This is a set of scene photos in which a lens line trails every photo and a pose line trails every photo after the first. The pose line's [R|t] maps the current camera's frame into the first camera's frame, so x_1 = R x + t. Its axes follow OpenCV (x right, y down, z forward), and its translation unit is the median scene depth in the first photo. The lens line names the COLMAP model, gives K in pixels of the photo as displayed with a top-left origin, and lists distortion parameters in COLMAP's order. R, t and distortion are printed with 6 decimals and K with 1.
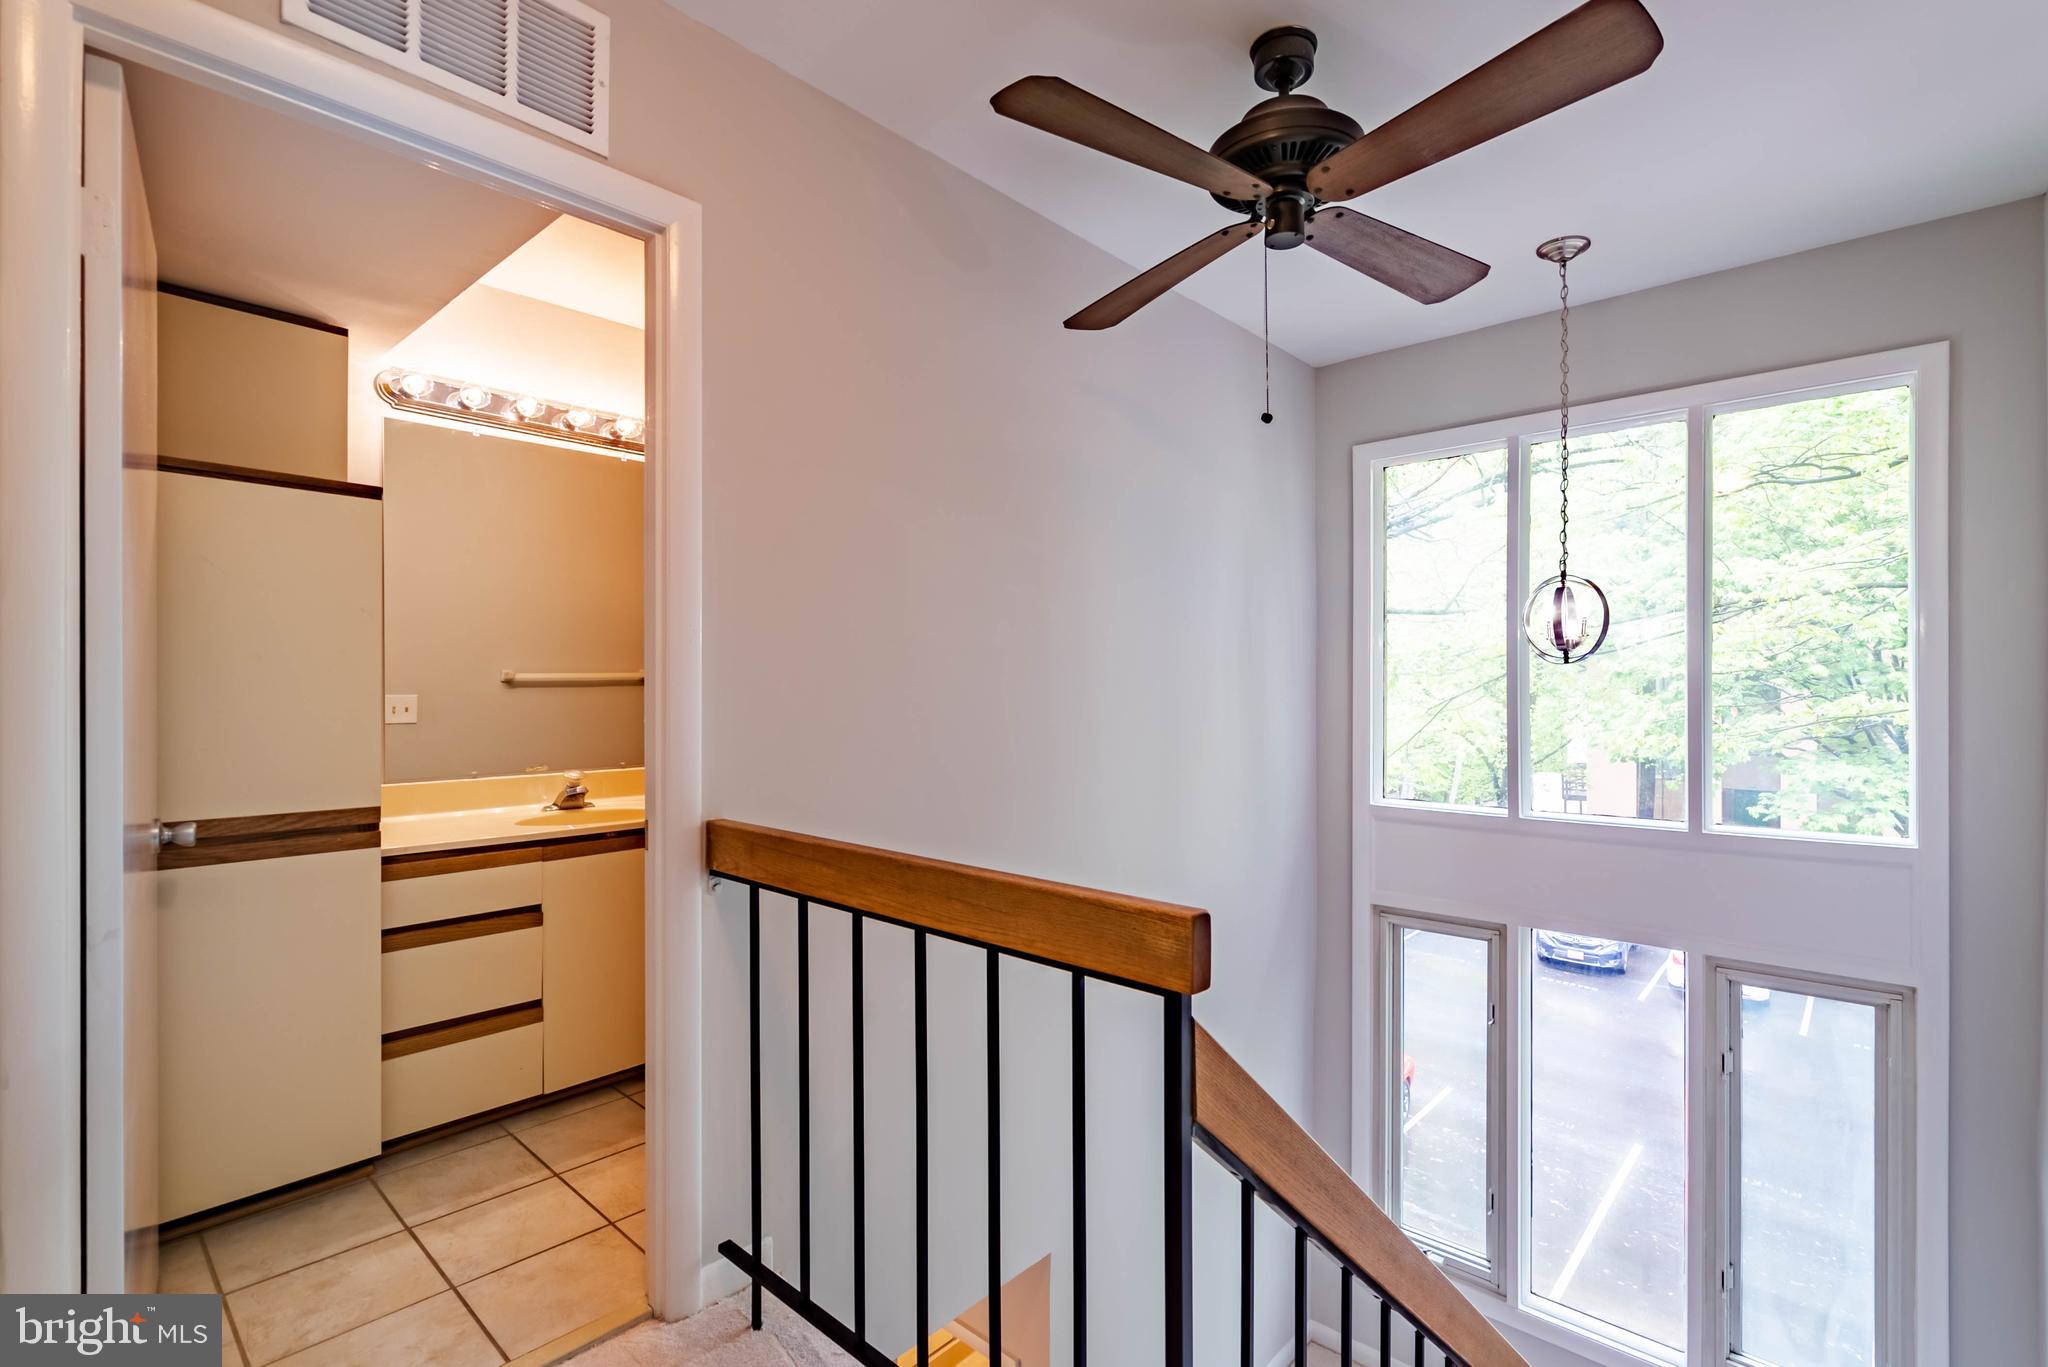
lens RADIAL K [[929.1, 0, 1011.8], [0, 929.1, 695.3], [0, 0, 1]] dist [-0.007280, 0.001711]
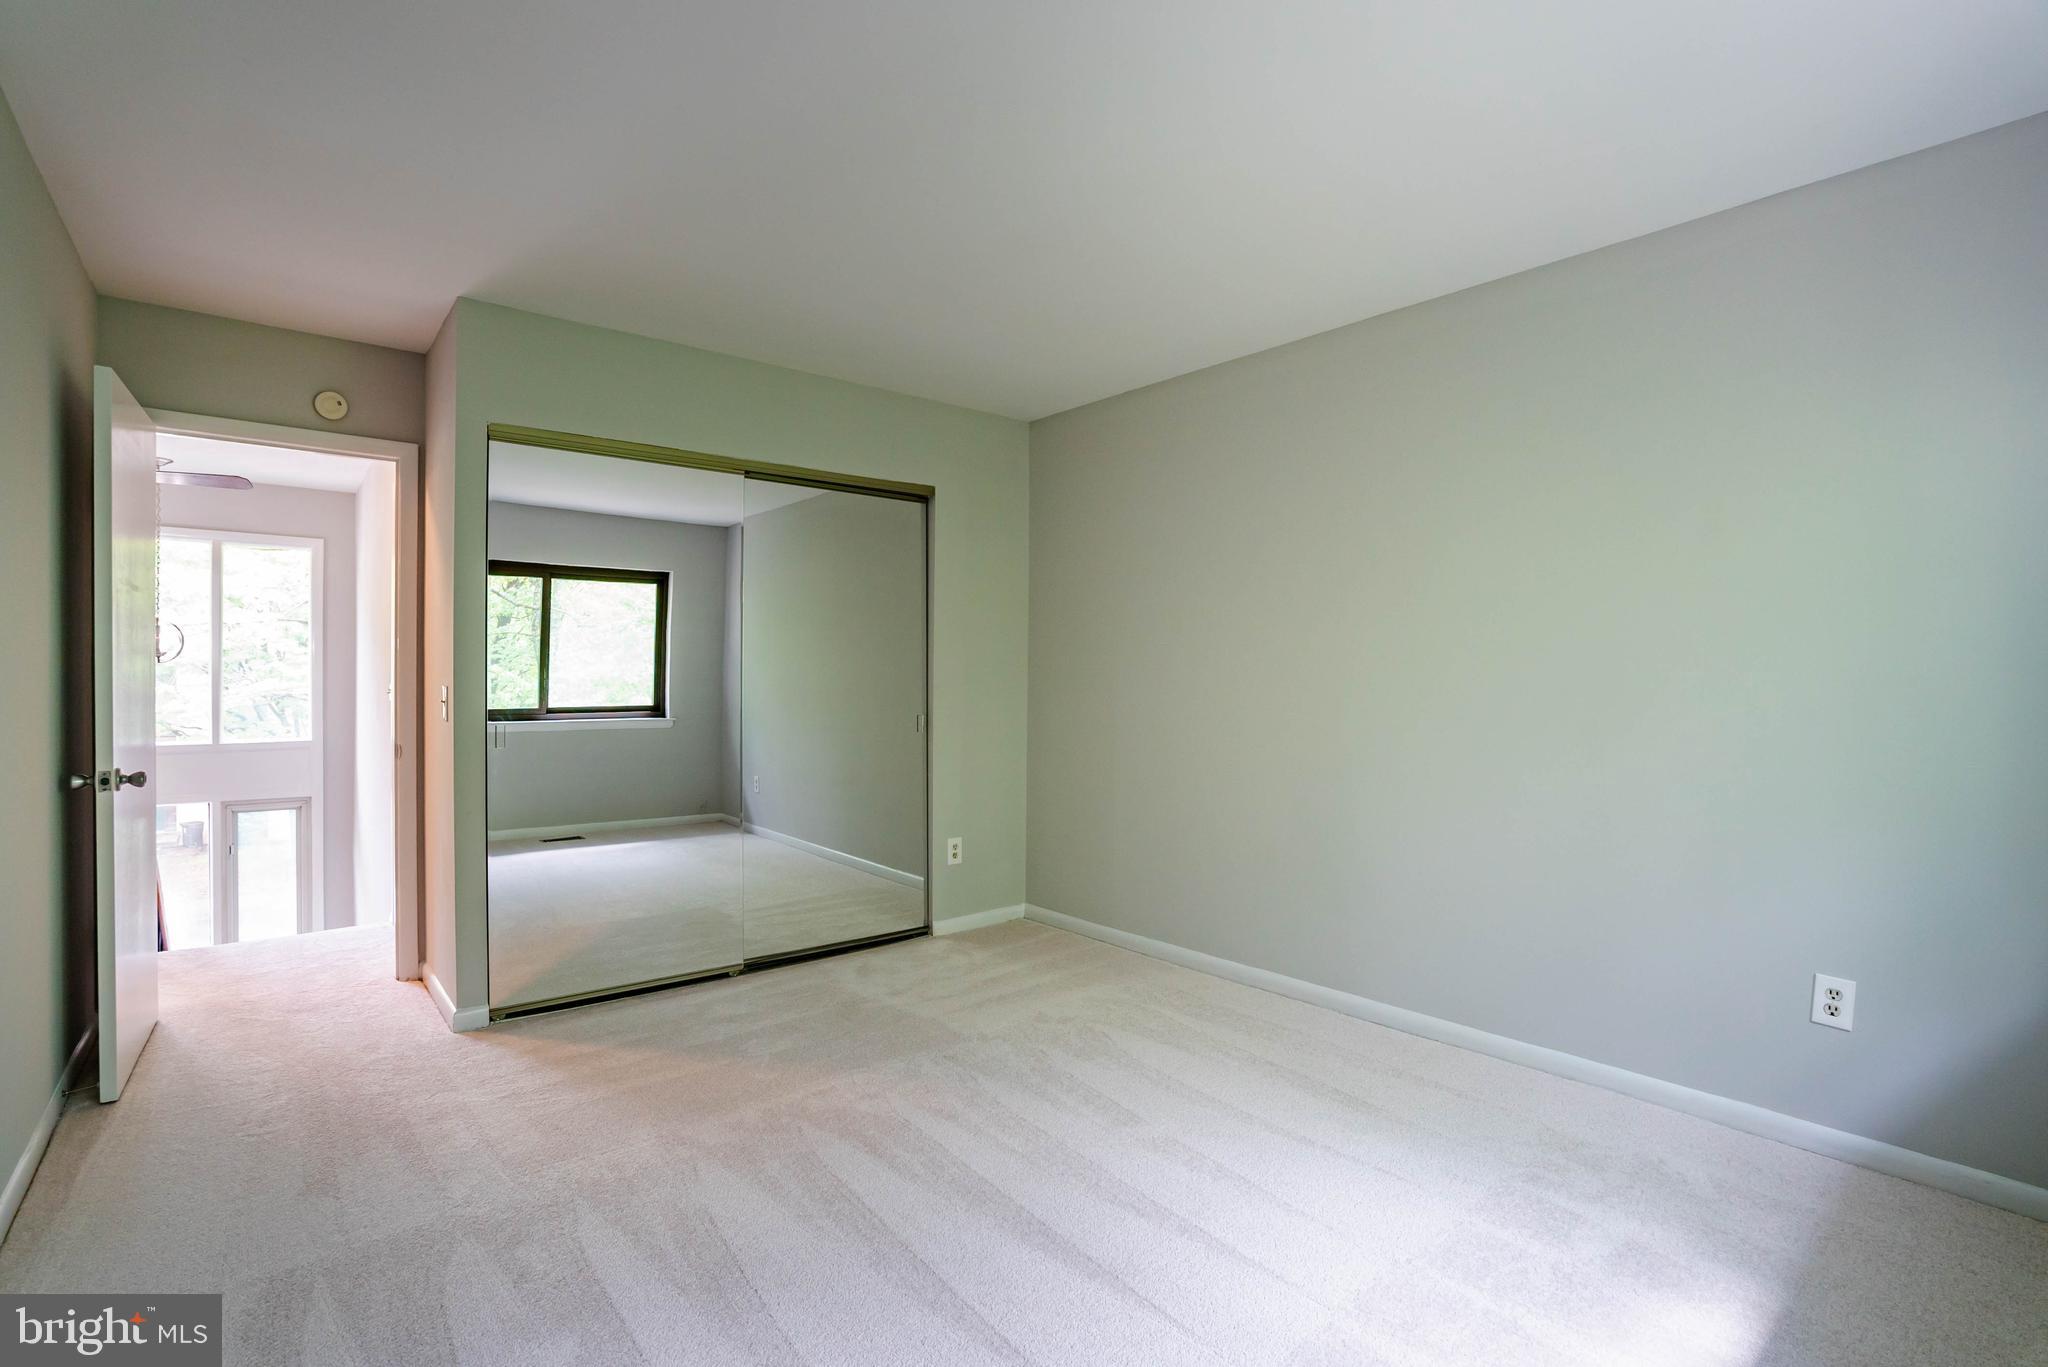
lens RADIAL K [[929.1, 0, 1018.7], [0, 929.1, 688.3], [0, 0, 1]] dist [-0.007280, 0.001711]
pose [[0.126766, -0.003561, 0.991926, -1.089971], [-0.005568, 0.999975, 0.004302, 0.004334], [-0.991917, -0.006069, 0.126743, -1.048237]]
